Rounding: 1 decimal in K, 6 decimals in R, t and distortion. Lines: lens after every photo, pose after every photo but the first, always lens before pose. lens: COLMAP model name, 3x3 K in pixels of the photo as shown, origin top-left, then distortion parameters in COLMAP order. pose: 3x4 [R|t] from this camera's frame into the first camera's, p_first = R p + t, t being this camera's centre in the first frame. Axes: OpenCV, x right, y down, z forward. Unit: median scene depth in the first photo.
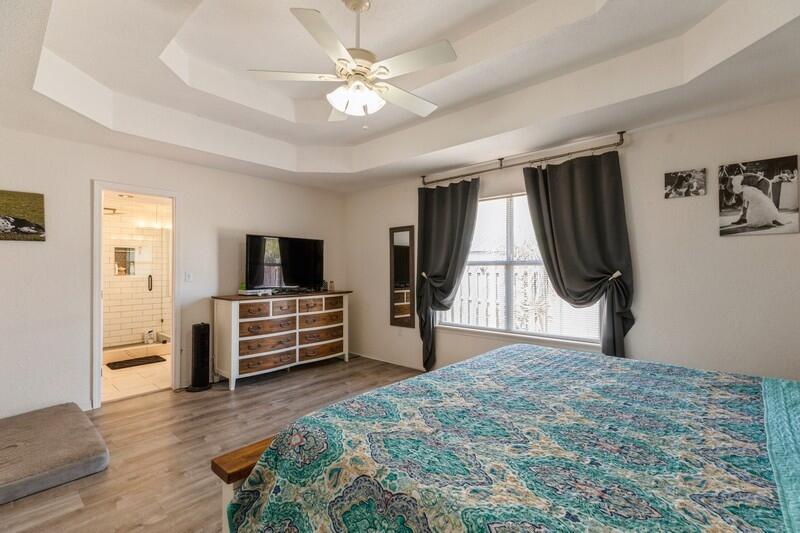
lens RADIAL K [[361.7, 0, 400.3], [0, 361.7, 266.2], [0, 0, 1]] dist [0.007768, -0.000305]
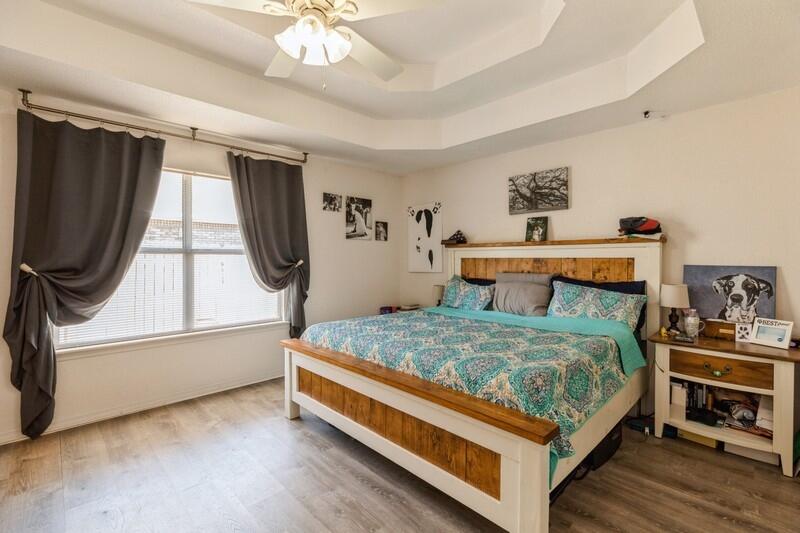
lens RADIAL K [[361.7, 0, 401.4], [0, 361.7, 261.0], [0, 0, 1]] dist [0.007768, -0.000305]
pose [[0.073469, -0.005505, 0.997282, -0.659194], [-0.007496, 0.999953, 0.006072, 0.006827], [-0.997269, -0.007921, 0.073424, 0.554528]]
